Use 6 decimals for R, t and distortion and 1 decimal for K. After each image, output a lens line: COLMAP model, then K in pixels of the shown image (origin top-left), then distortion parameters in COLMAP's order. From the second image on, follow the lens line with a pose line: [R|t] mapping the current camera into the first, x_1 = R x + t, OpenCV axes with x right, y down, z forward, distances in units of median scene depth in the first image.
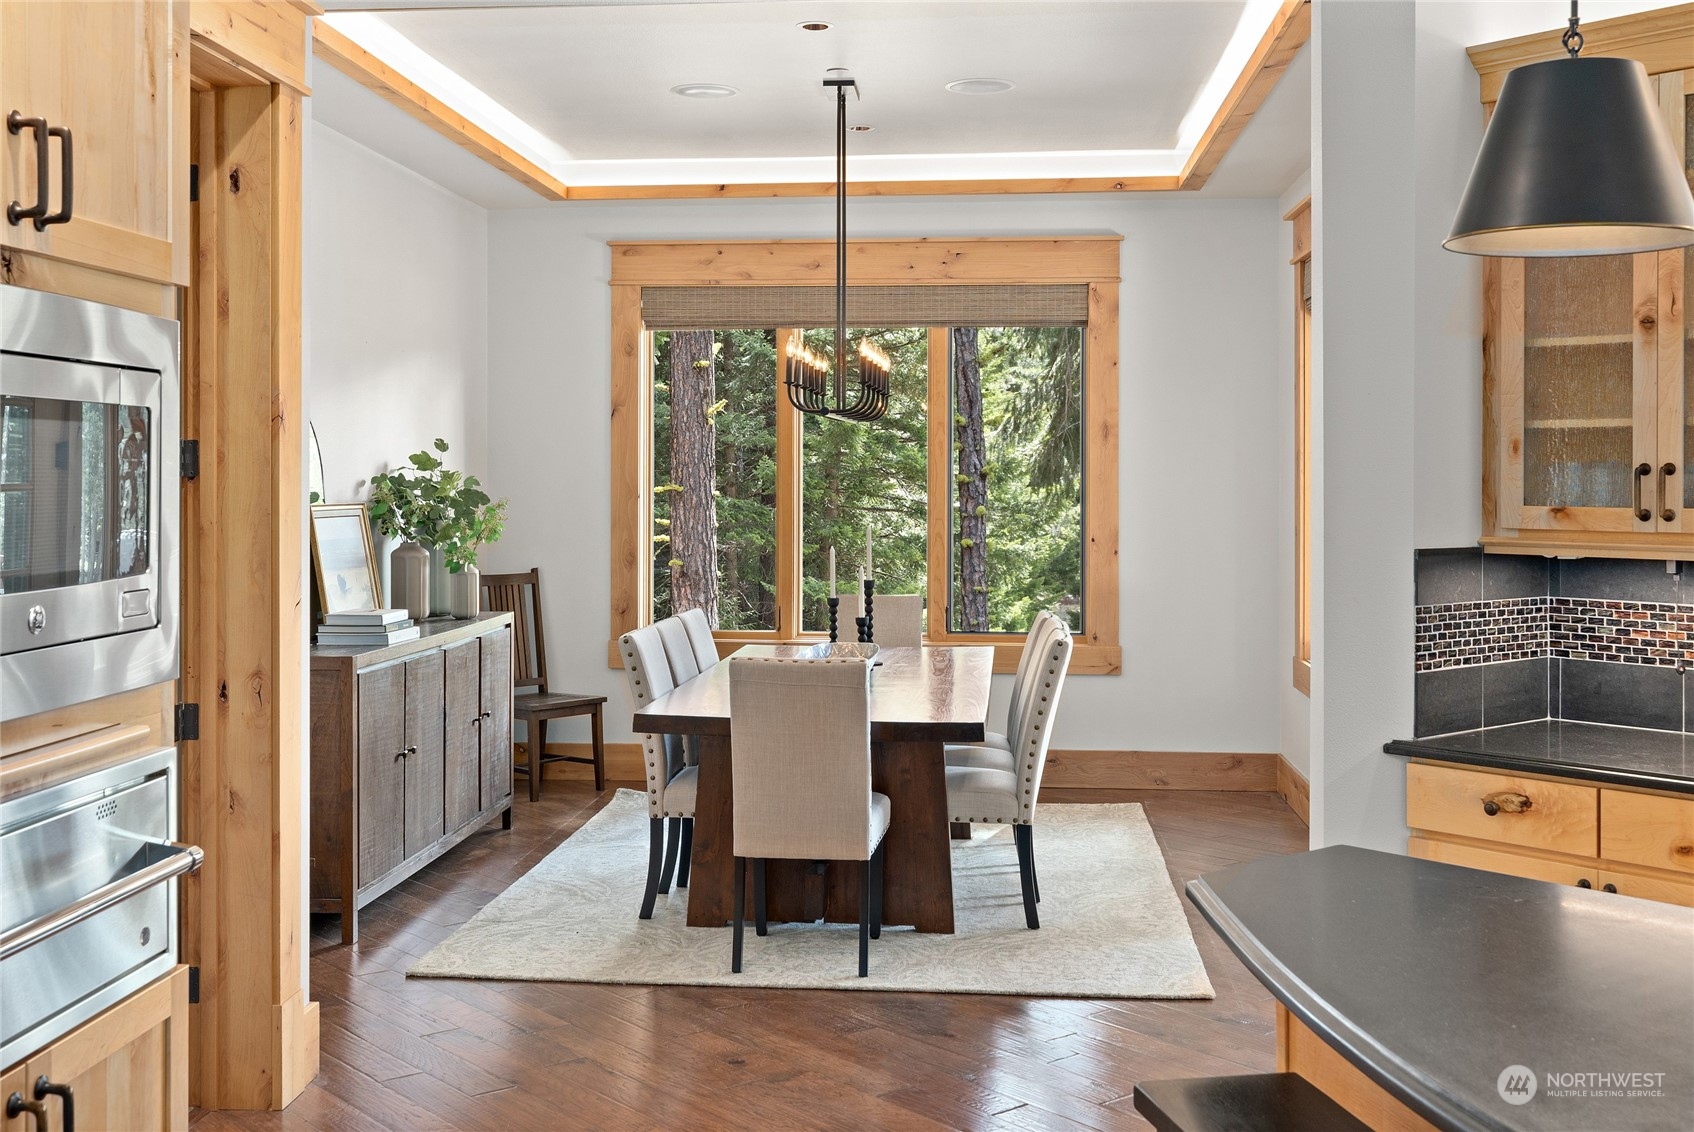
lens RADIAL K [[1832.2, 0, 843.3], [0, 1832.2, 495.8], [0, 0, 1]] dist [0.011817, -0.004322]
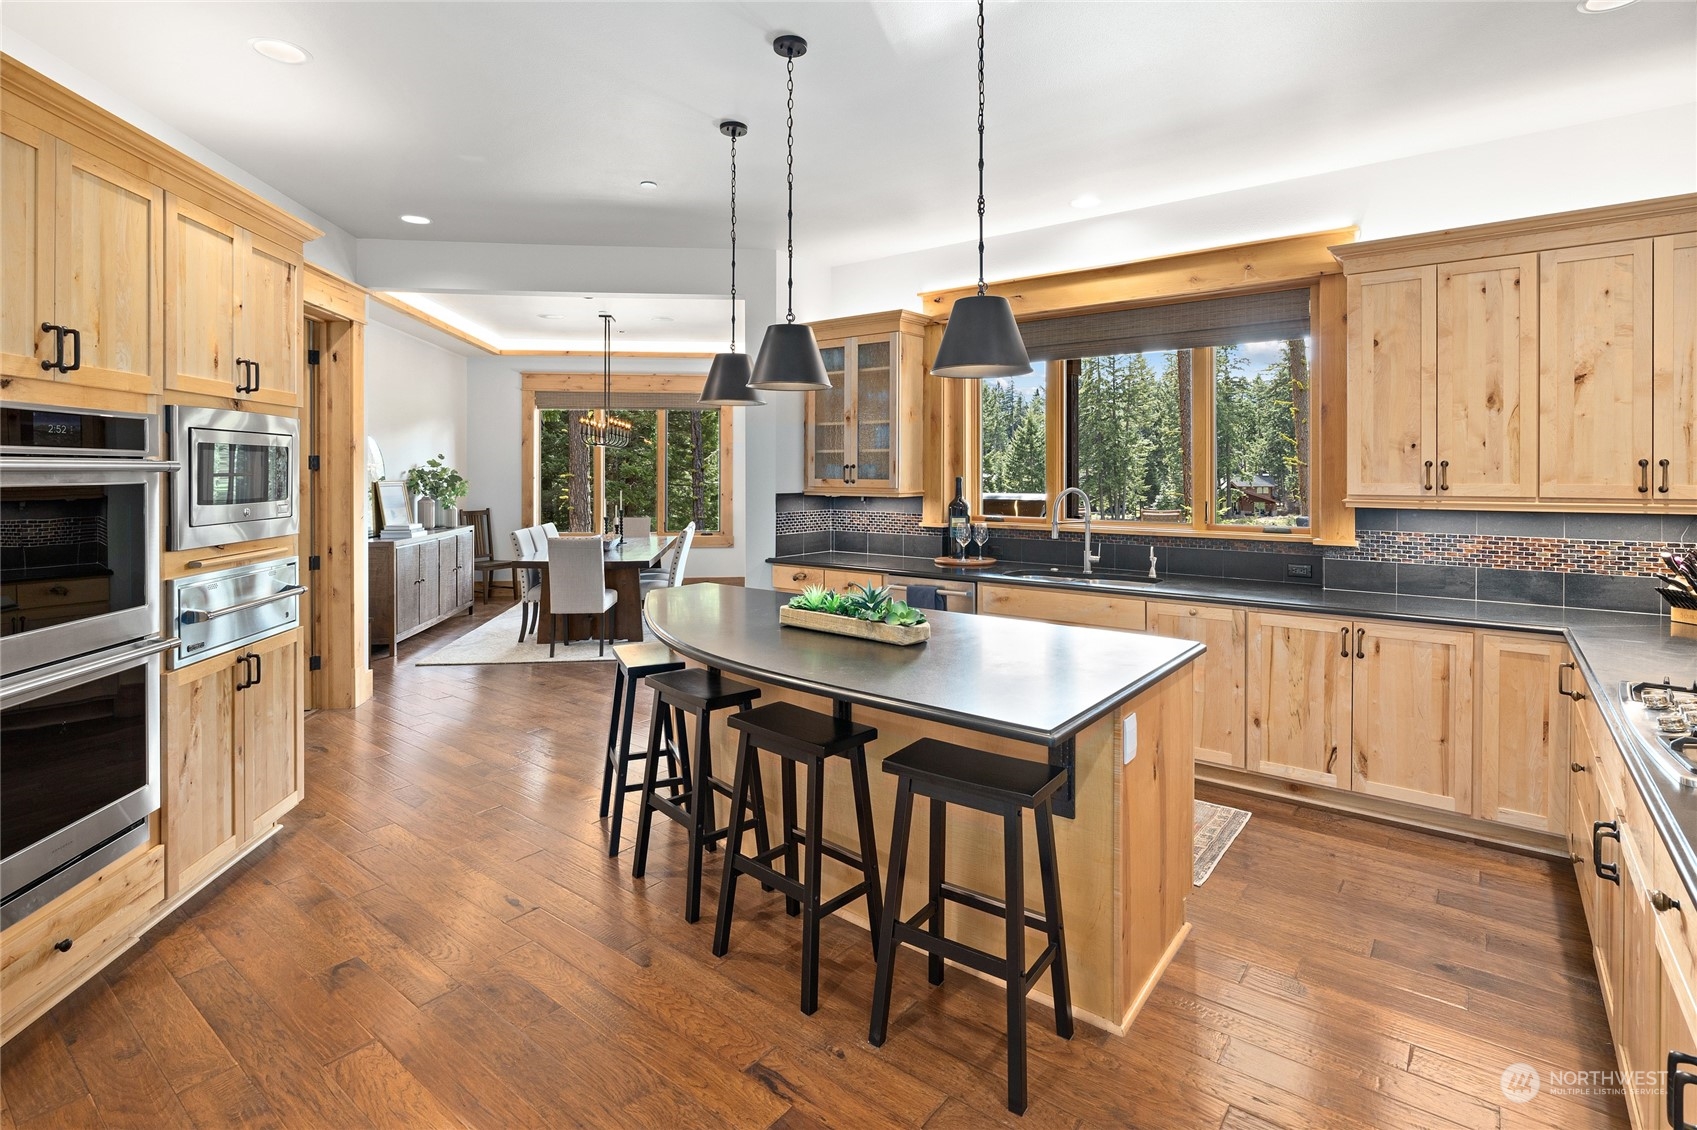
lens RADIAL K [[819.6, 0, 852.7], [0, 819.6, 477.9], [0, 0, 1]] dist [-0.001203, -0.000128]
pose [[0.976687, -0.003278, 0.214645, 0.104023], [0.003455, 0.999994, -0.000447, 0.003544], [-0.214642, 0.001178, 0.976692, -0.226561]]
